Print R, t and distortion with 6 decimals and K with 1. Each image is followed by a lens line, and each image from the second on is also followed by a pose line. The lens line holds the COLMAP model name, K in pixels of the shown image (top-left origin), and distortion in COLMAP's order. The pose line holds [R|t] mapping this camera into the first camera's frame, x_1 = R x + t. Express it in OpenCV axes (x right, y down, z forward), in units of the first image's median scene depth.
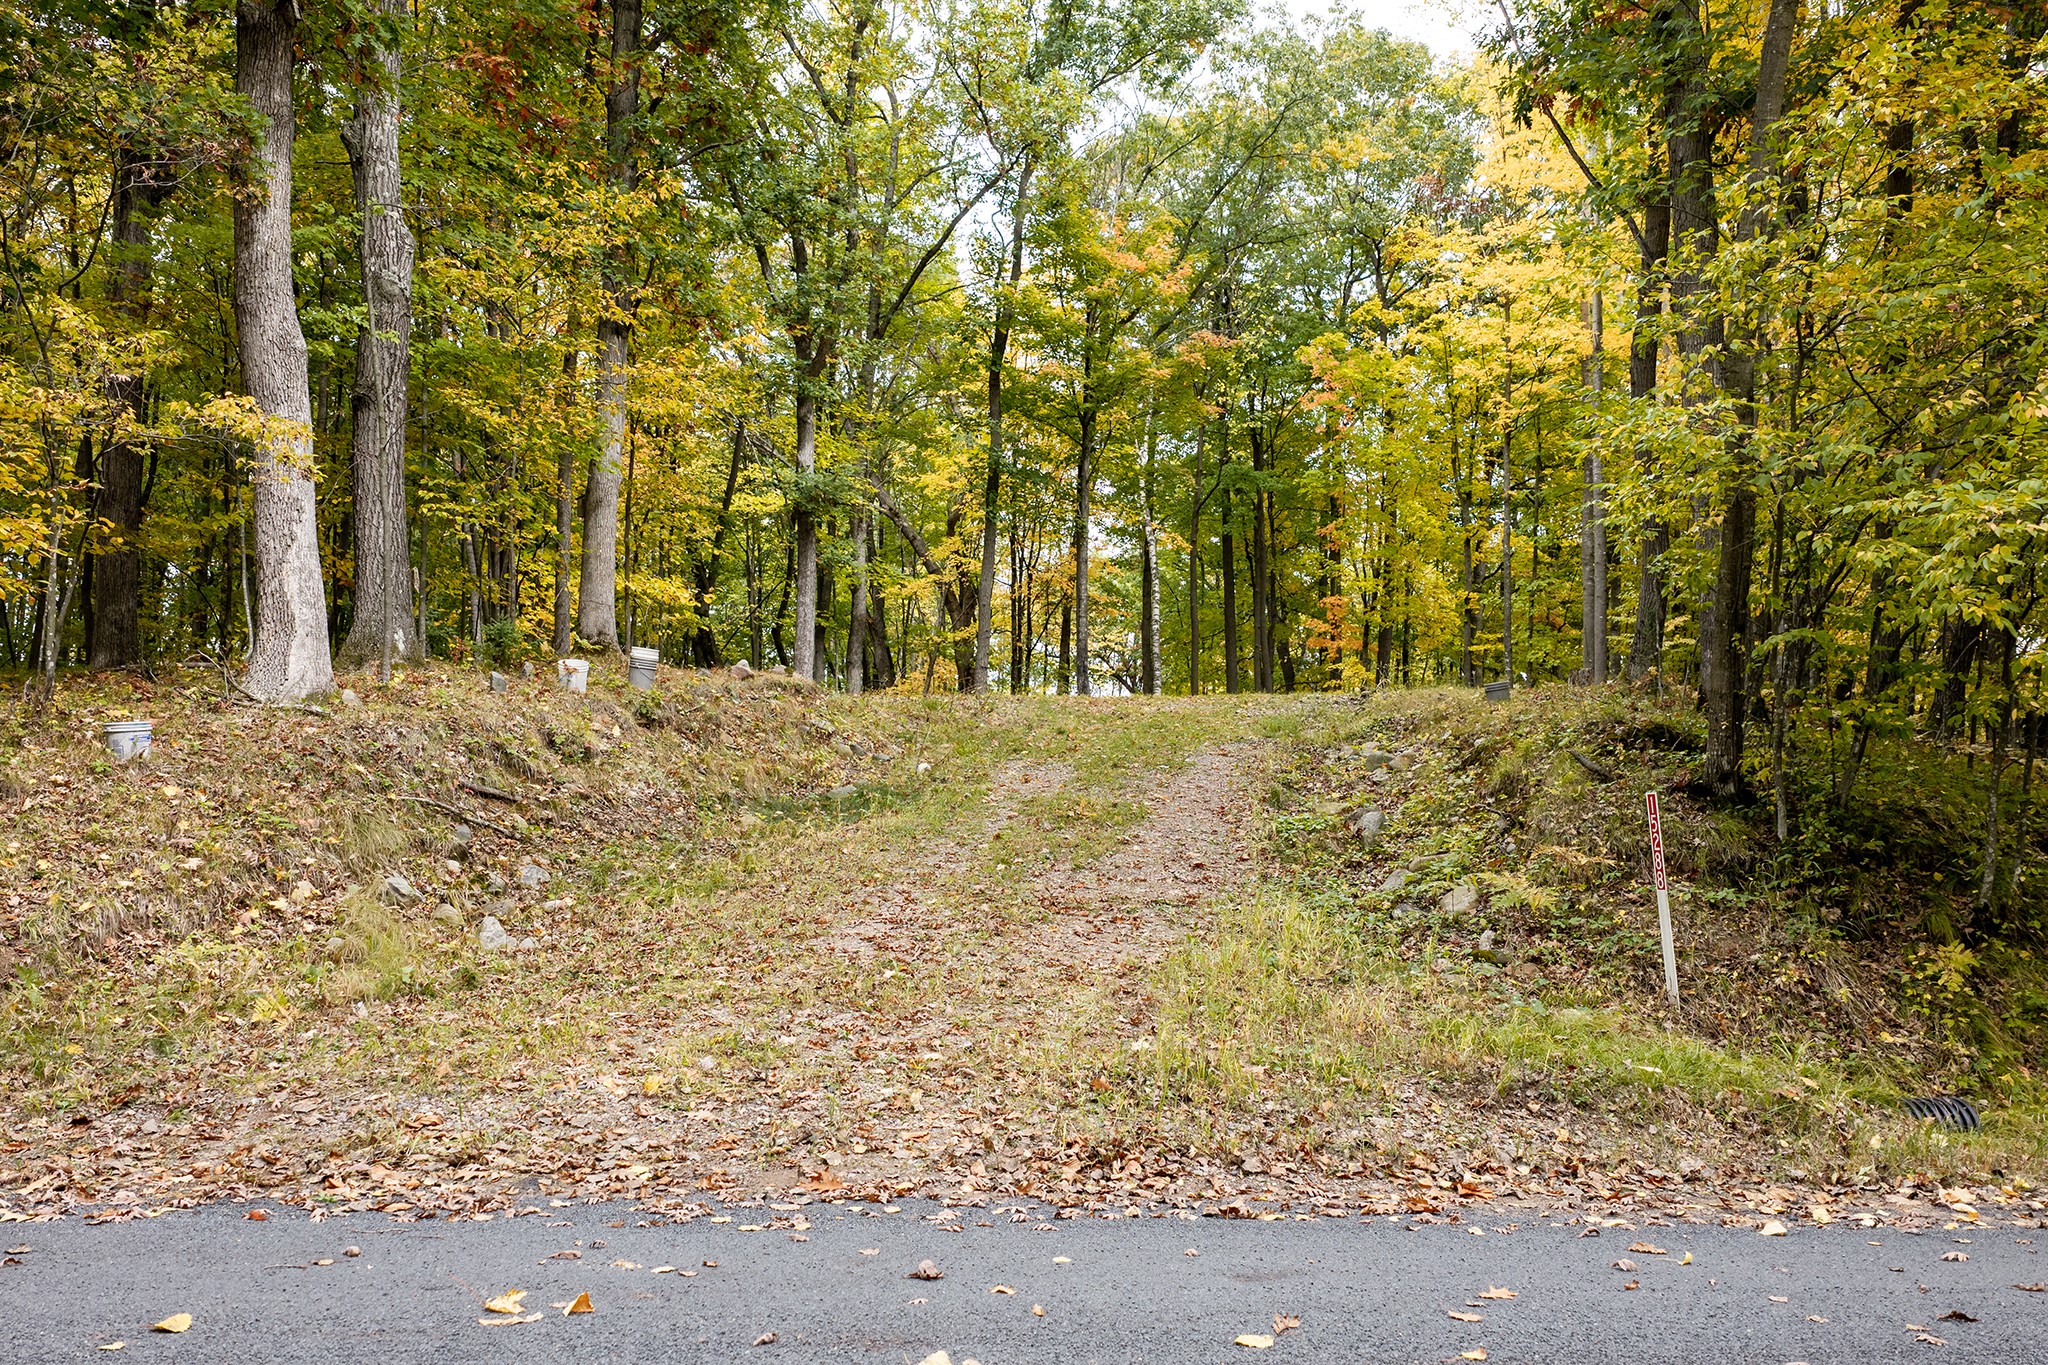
lens RADIAL K [[1720.6, 0, 1024.0], [0, 1720.6, 682.5], [0, 0, 1]] dist [0.019813, -0.026958]
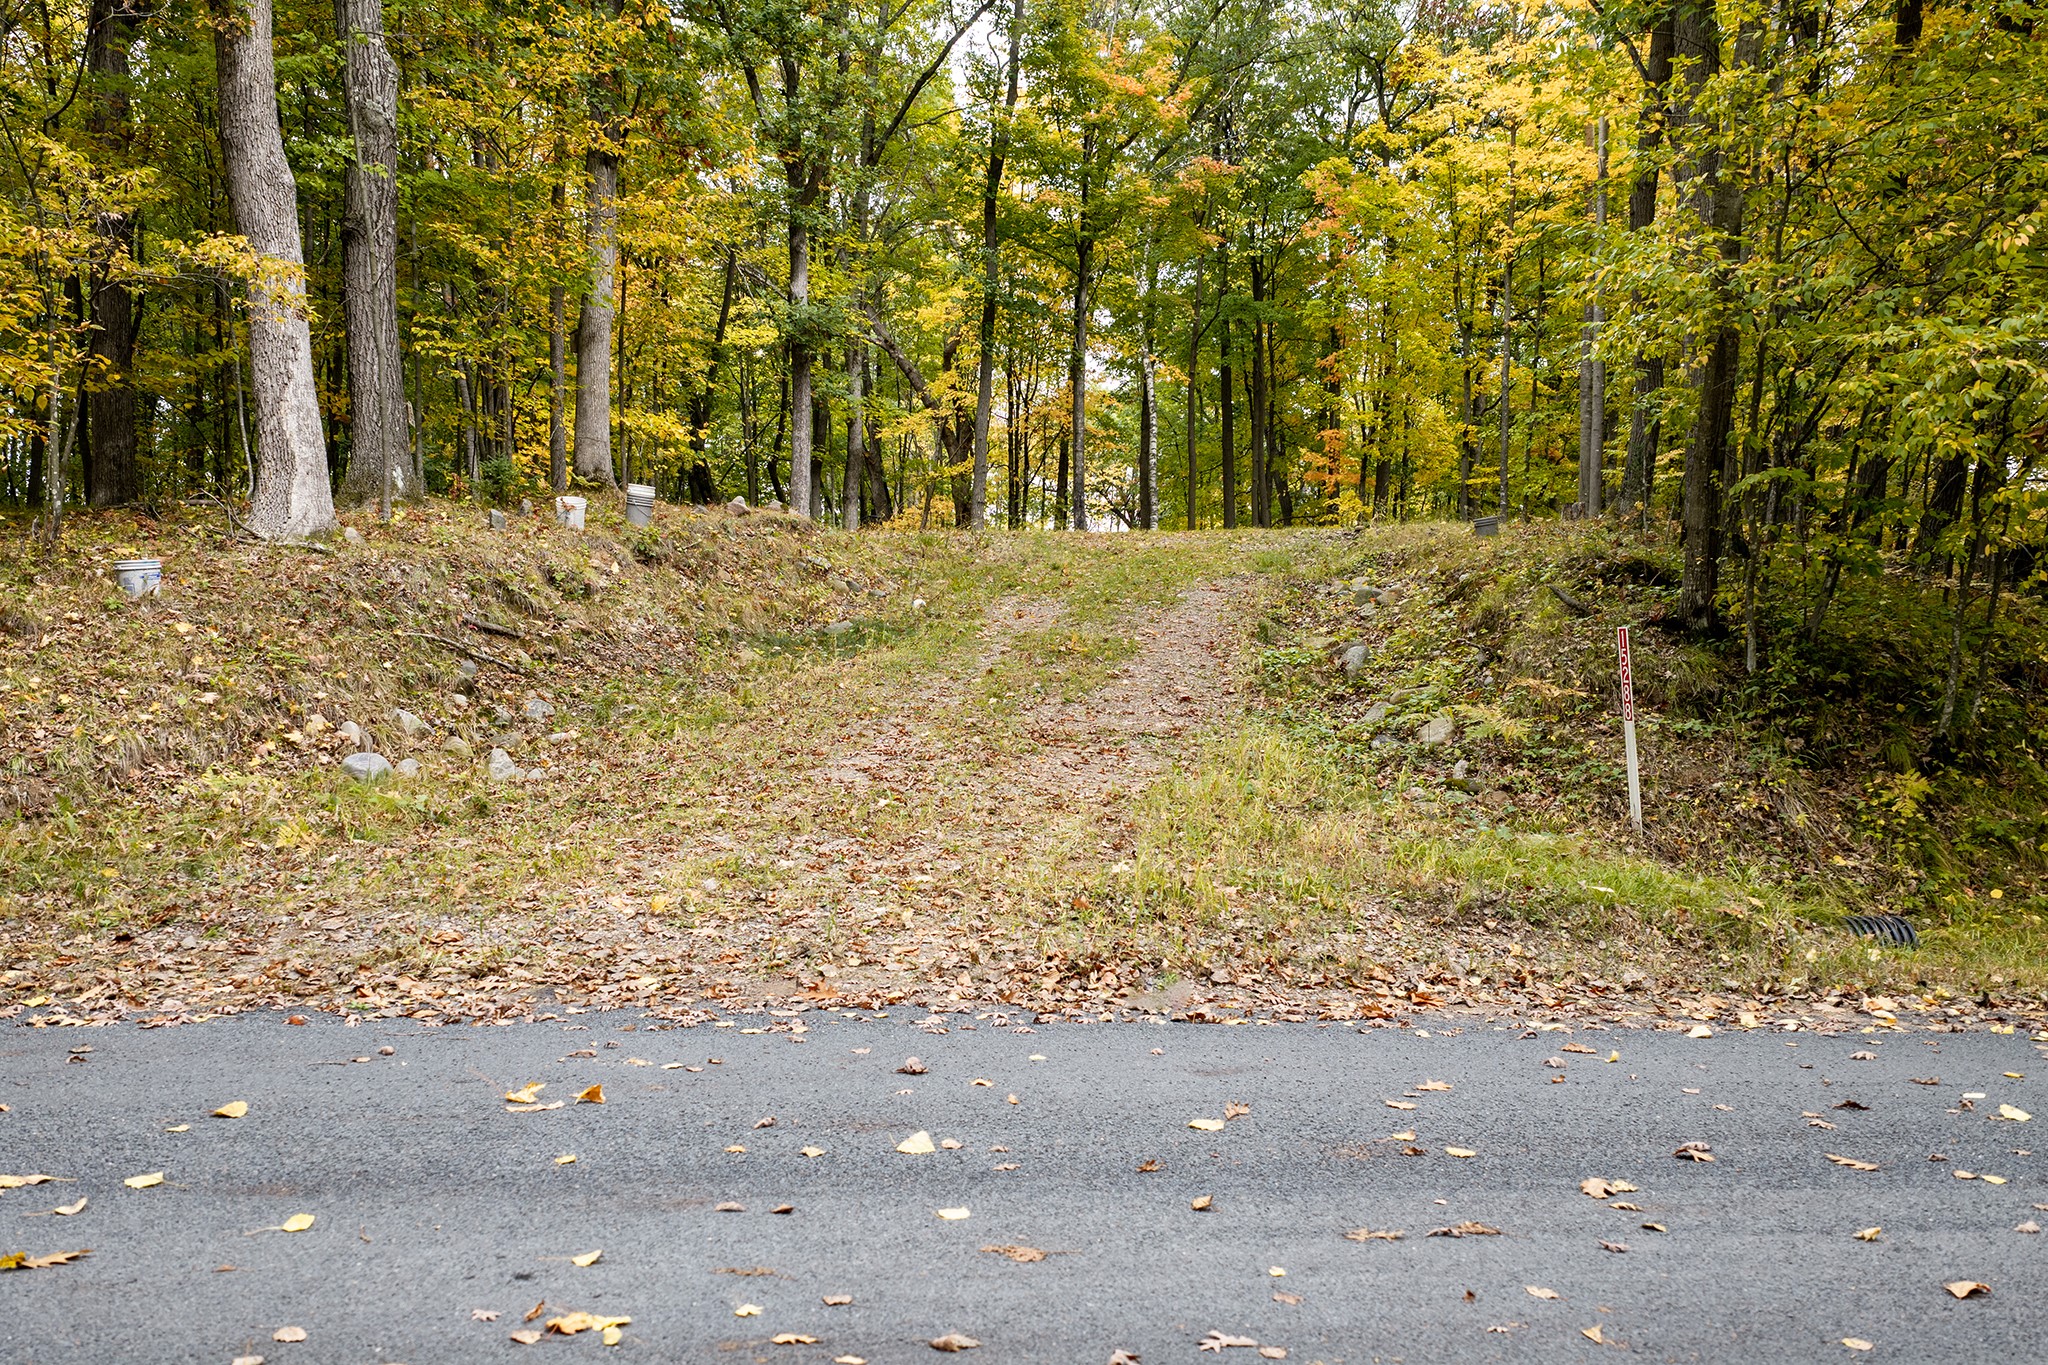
lens RADIAL K [[1720.6, 0, 1024.0], [0, 1720.6, 682.5], [0, 0, 1]] dist [0.019813, -0.026958]
pose [[0.999999, -0.001588, 0.000434, 0.004731], [0.001539, 0.995362, 0.096184, -0.002288], [-0.000585, -0.096183, 0.995363, -0.022173]]
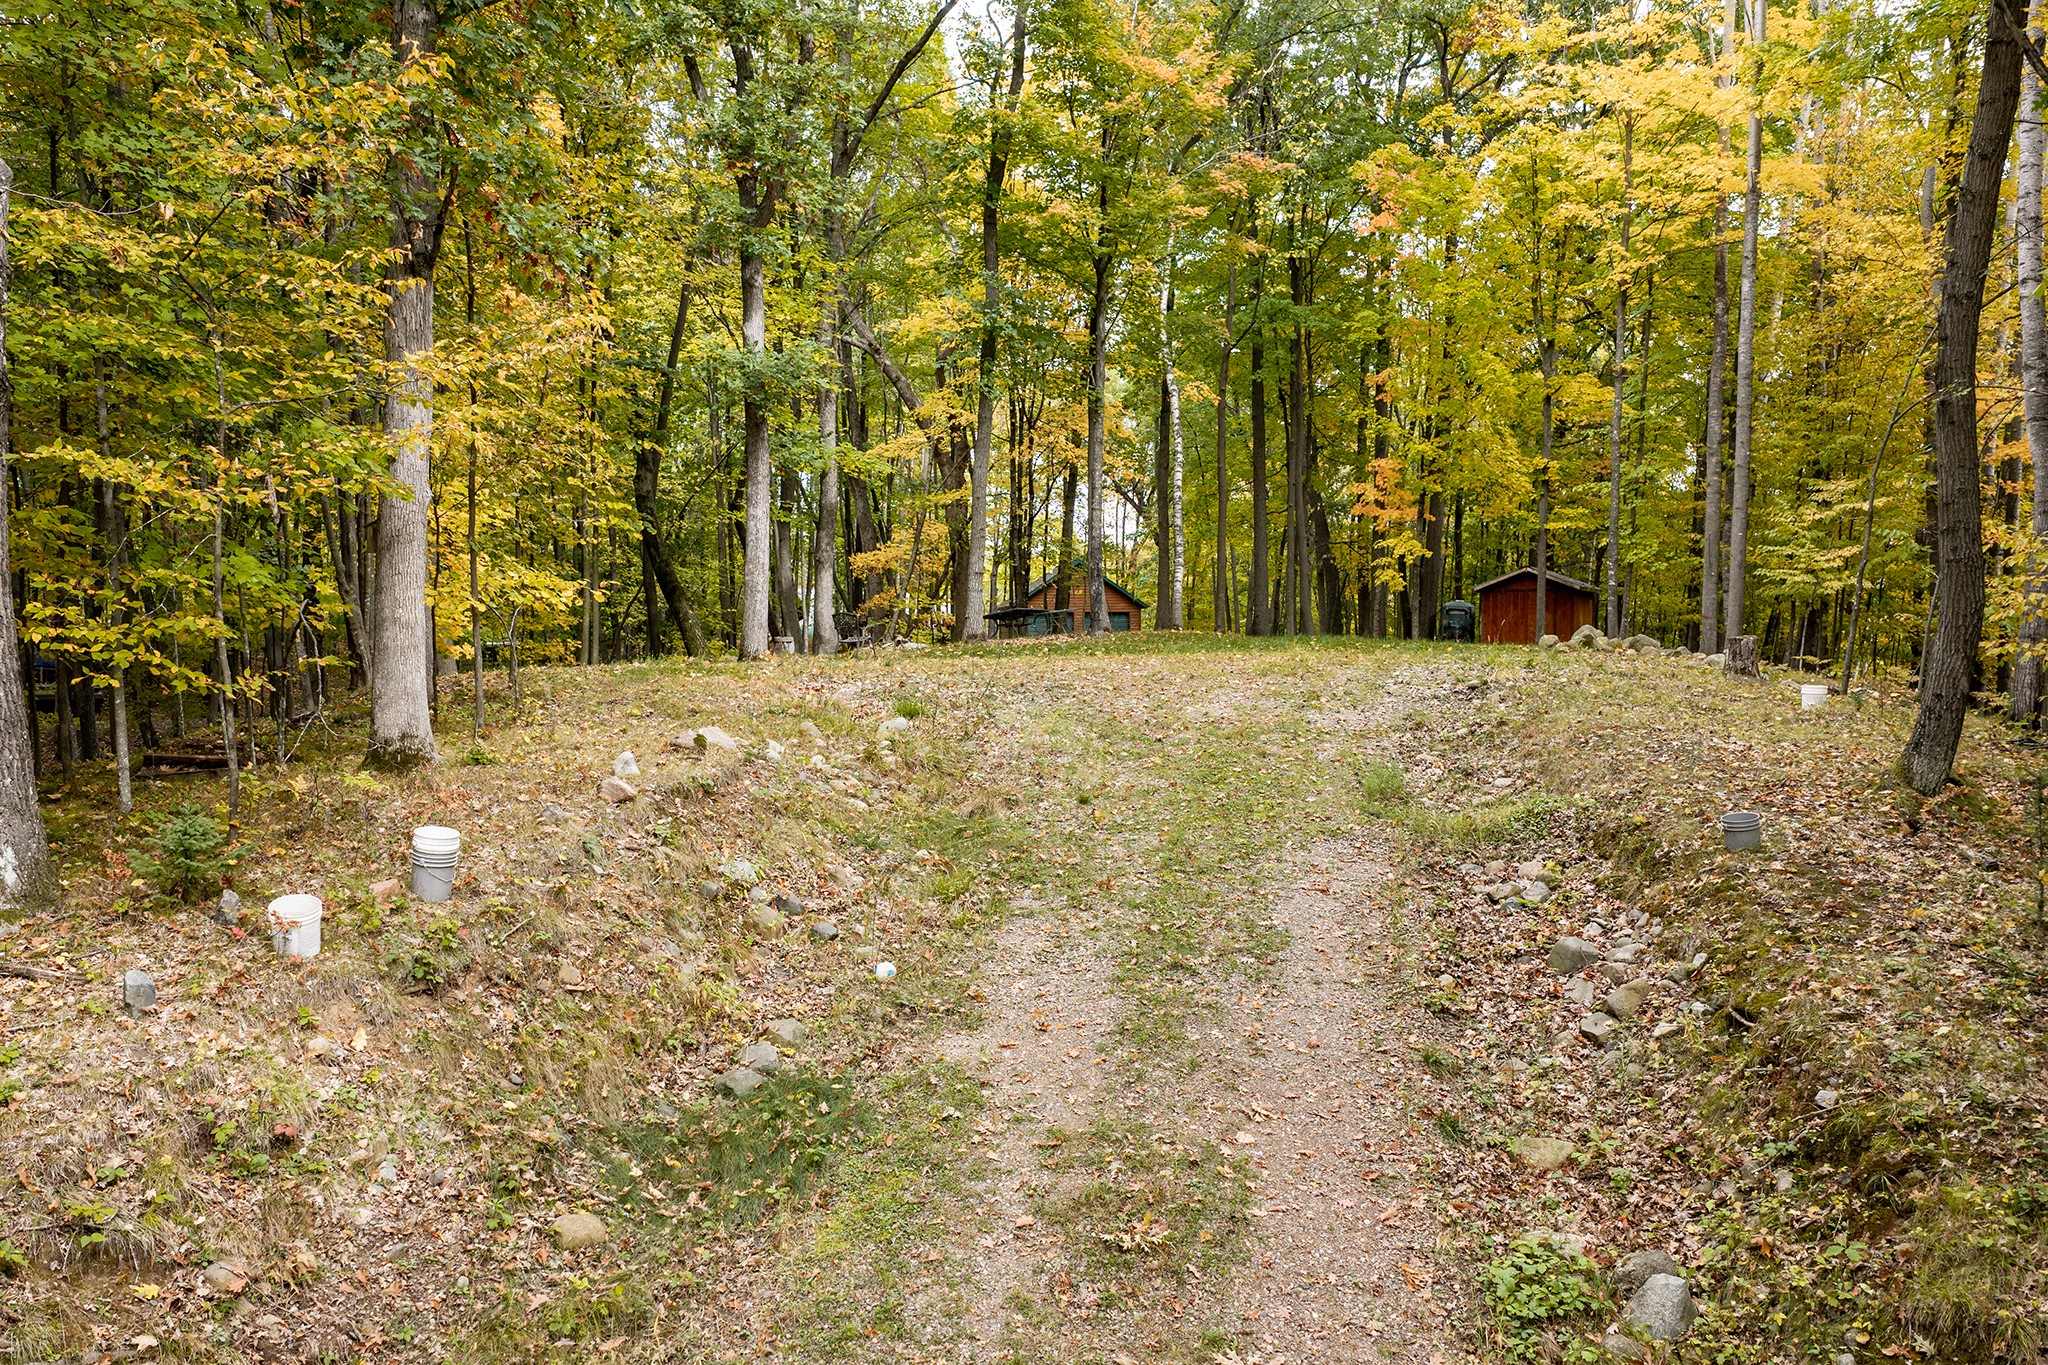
lens RADIAL K [[1737.4, 0, 1037.3], [0, 1737.4, 649.9], [0, 0, 1]] dist [0.063547, -0.001534]
pose [[0.999953, -0.001327, 0.009638, -0.010455], [0.000217, 0.993453, 0.114238, -0.242971], [-0.009726, -0.114230, 0.993407, 0.560647]]
